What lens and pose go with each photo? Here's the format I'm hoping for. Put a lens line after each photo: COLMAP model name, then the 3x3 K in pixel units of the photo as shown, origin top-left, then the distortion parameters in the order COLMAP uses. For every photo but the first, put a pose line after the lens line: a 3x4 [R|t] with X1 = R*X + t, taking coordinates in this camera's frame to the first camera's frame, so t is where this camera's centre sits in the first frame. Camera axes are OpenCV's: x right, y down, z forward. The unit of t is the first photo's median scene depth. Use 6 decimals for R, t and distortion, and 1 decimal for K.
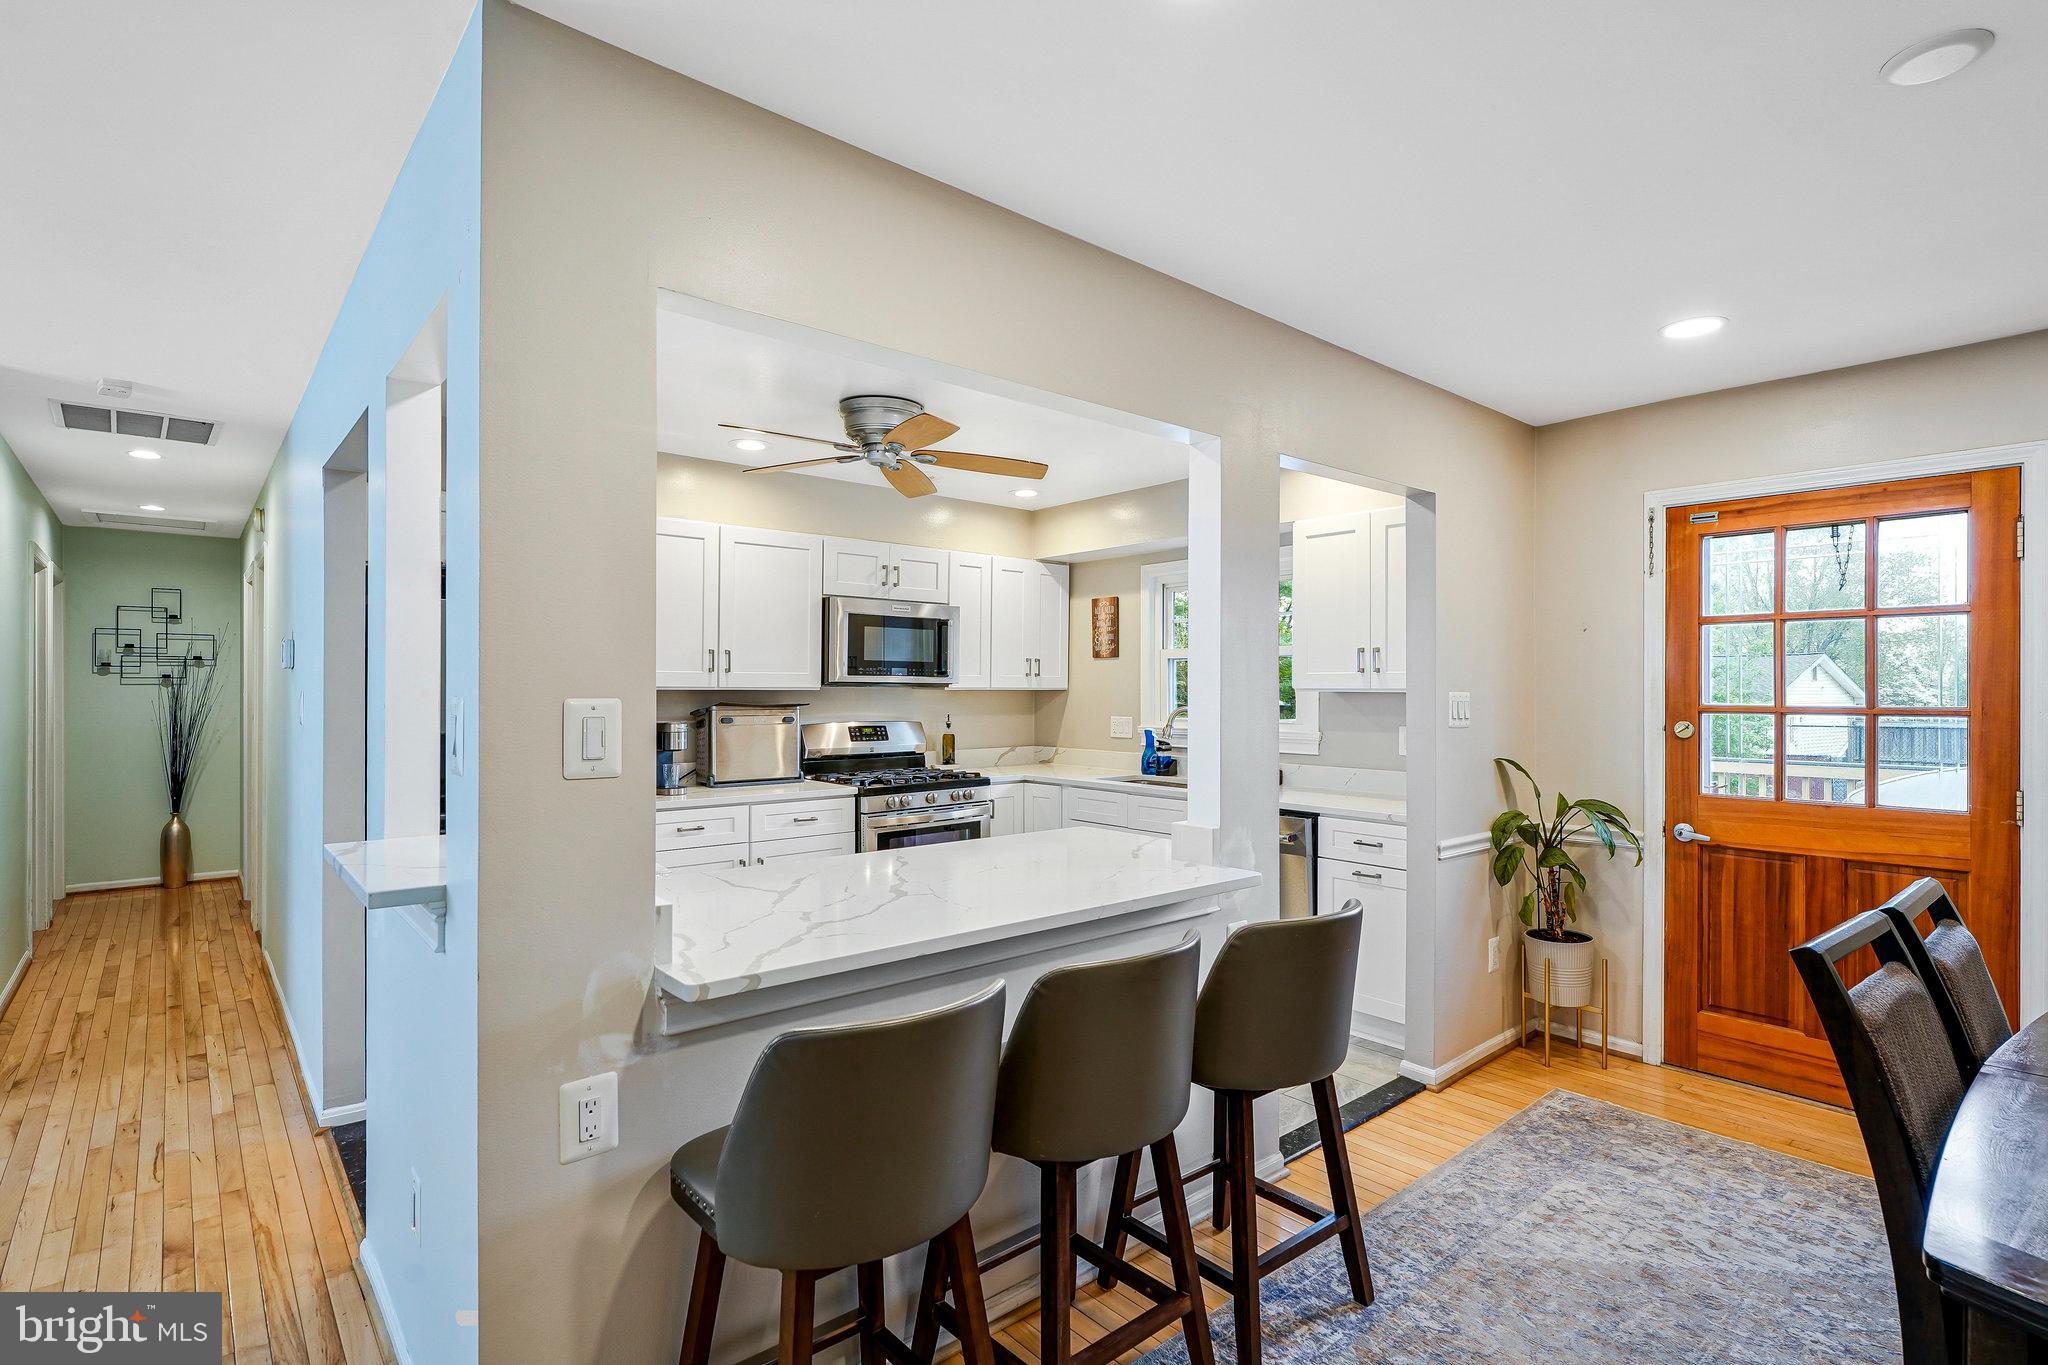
lens RADIAL K [[987.5, 0, 1025.2], [0, 987.5, 685.2], [0, 0, 1]] dist [-0.001639, -0.000577]
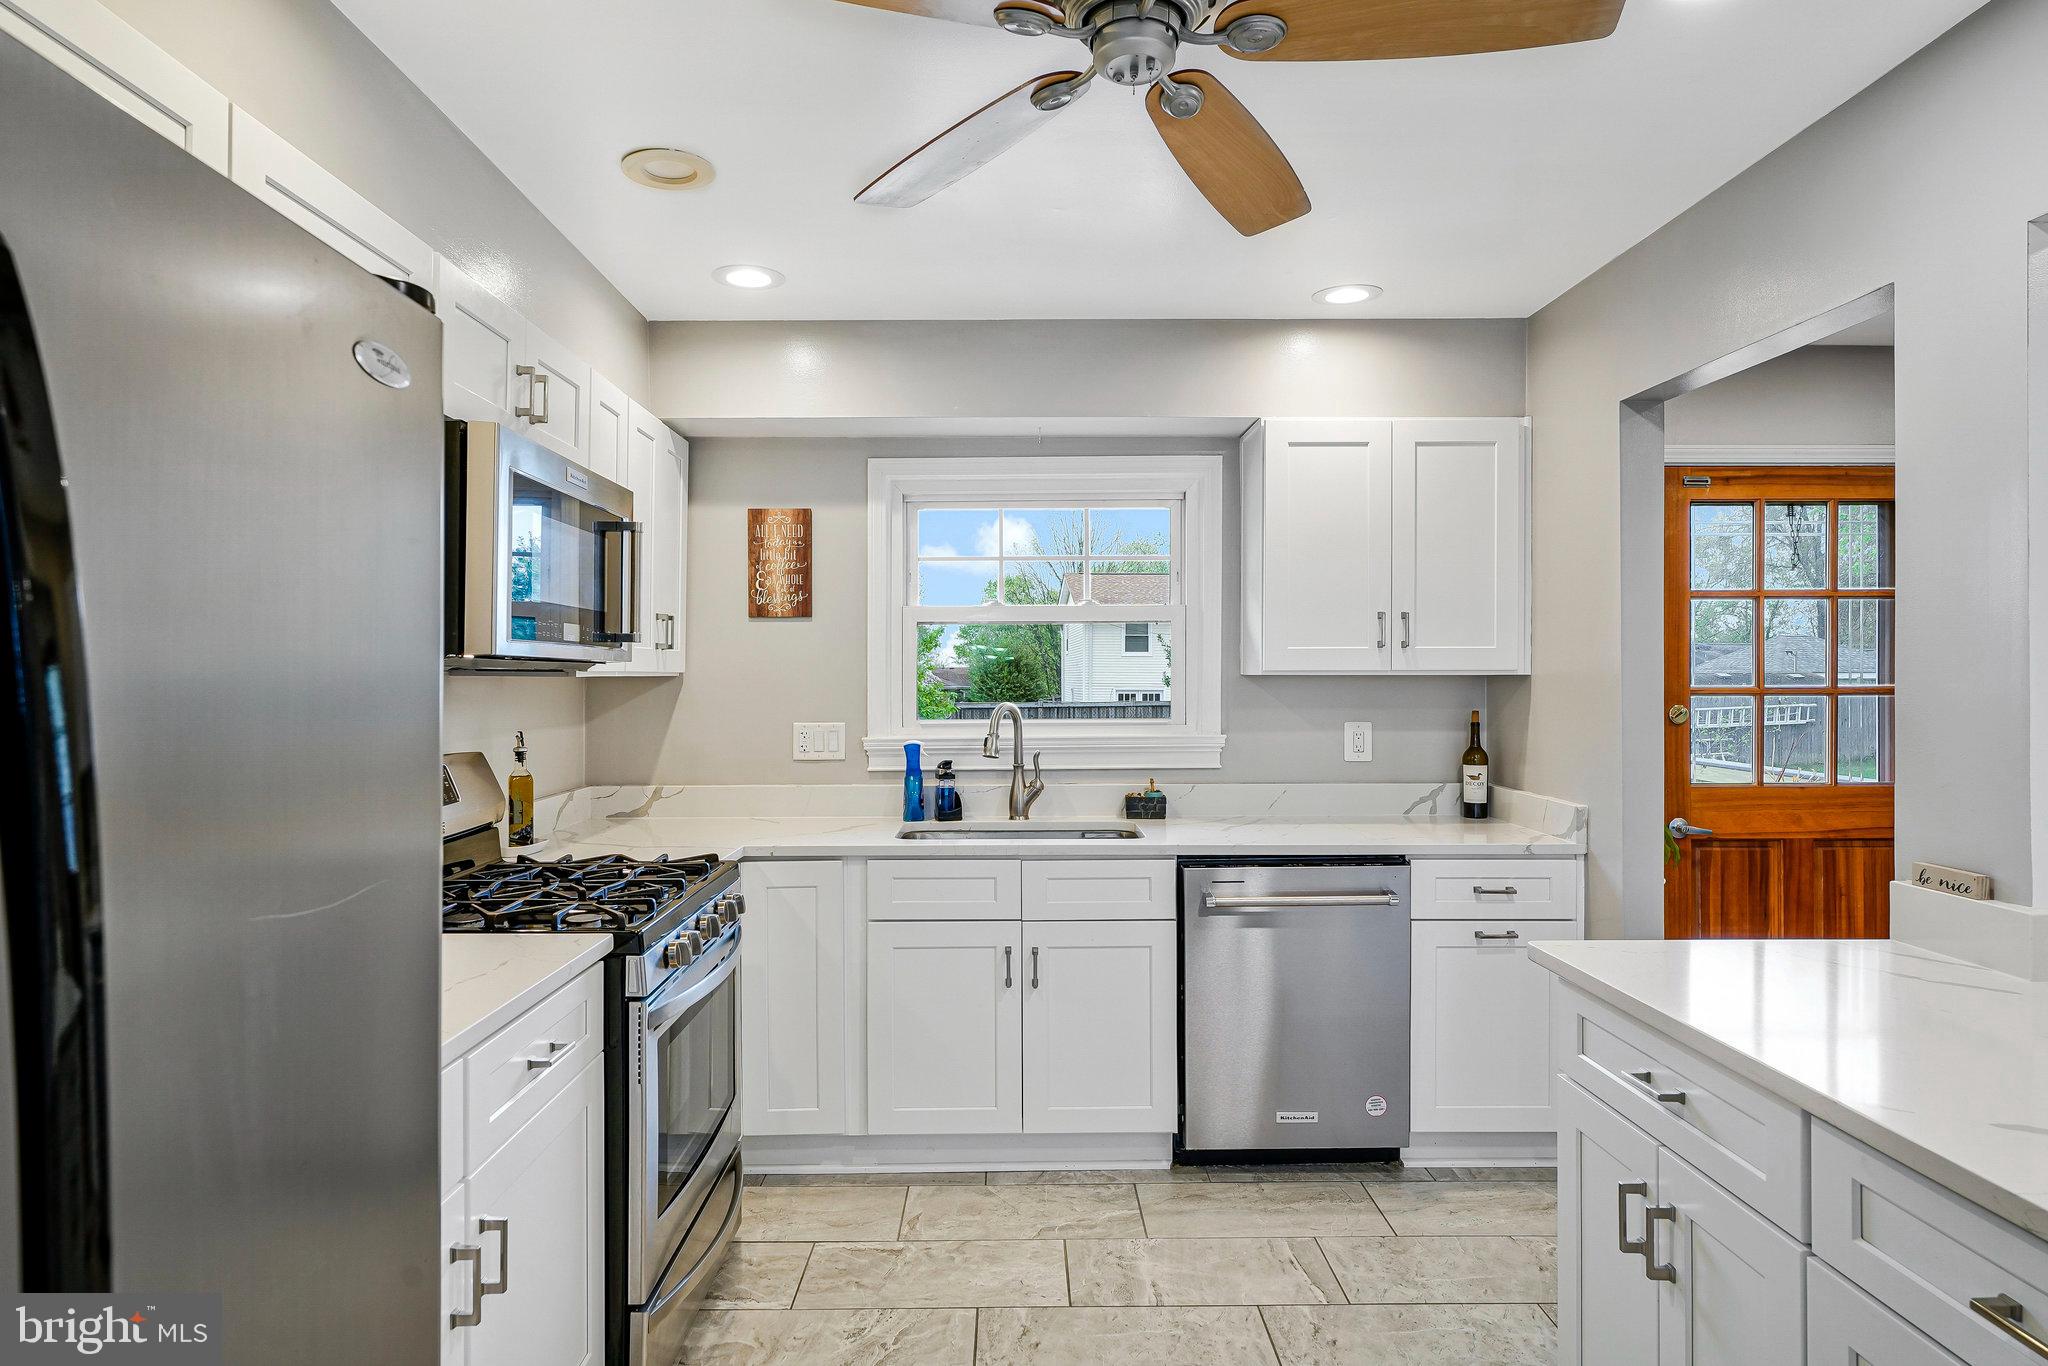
lens RADIAL K [[1178.3, 0, 1023.0], [0, 1178.3, 682.3], [0, 0, 1]] dist [-0.007249, -0.000187]
pose [[0.645641, -0.009081, 0.763587, -0.544923], [0.002171, 0.999947, 0.010057, 0.003464], [-0.763638, -0.004836, 0.645626, 0.768640]]
